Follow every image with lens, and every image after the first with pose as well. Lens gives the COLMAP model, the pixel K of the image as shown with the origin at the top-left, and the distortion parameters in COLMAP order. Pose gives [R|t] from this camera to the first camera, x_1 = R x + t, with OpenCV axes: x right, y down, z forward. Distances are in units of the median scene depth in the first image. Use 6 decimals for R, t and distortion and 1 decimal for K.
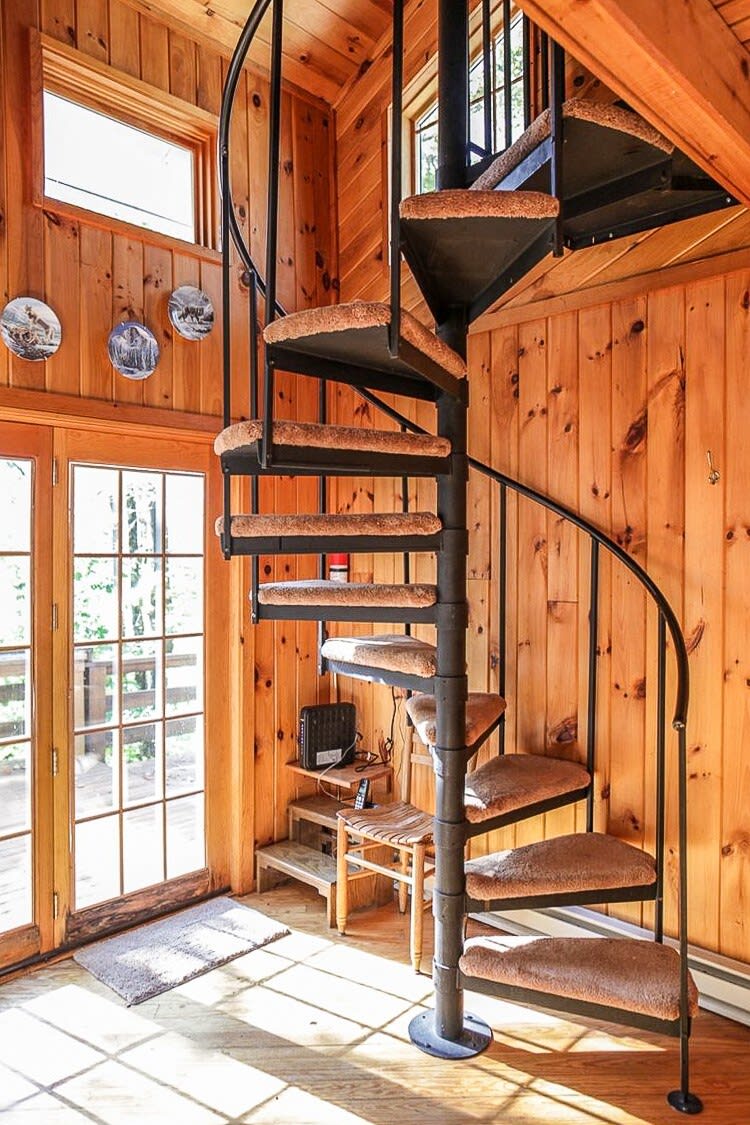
lens RADIAL K [[783.9, 0, 376.4], [0, 783.9, 564.0], [0, 0, 1]] dist [-0.036176, 0.007717]
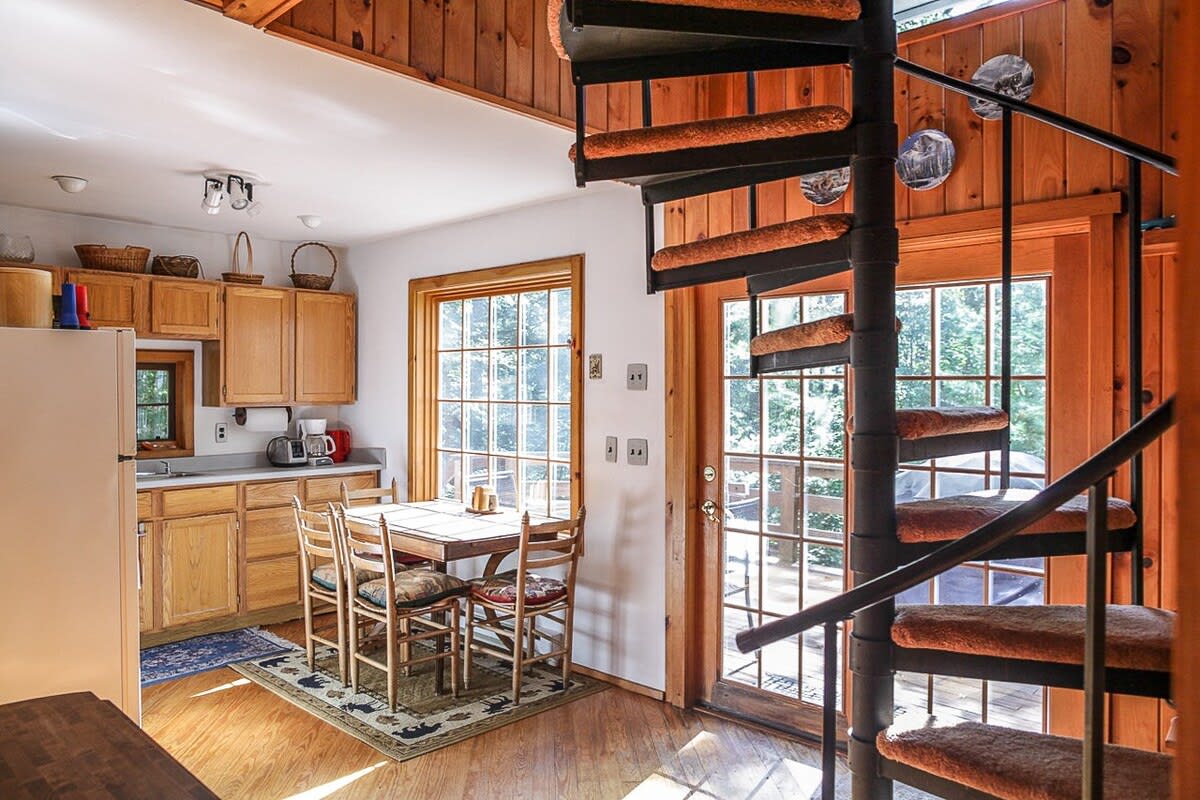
lens RADIAL K [[836.1, 0, 594.2], [0, 836.1, 394.6], [0, 0, 1]] dist [-0.036176, 0.007717]
pose [[0.003478, 0.008801, -0.999955, 0.682872], [-0.013061, 0.999876, 0.008755, 0.005833], [0.999909, 0.013030, 0.003593, 0.595102]]
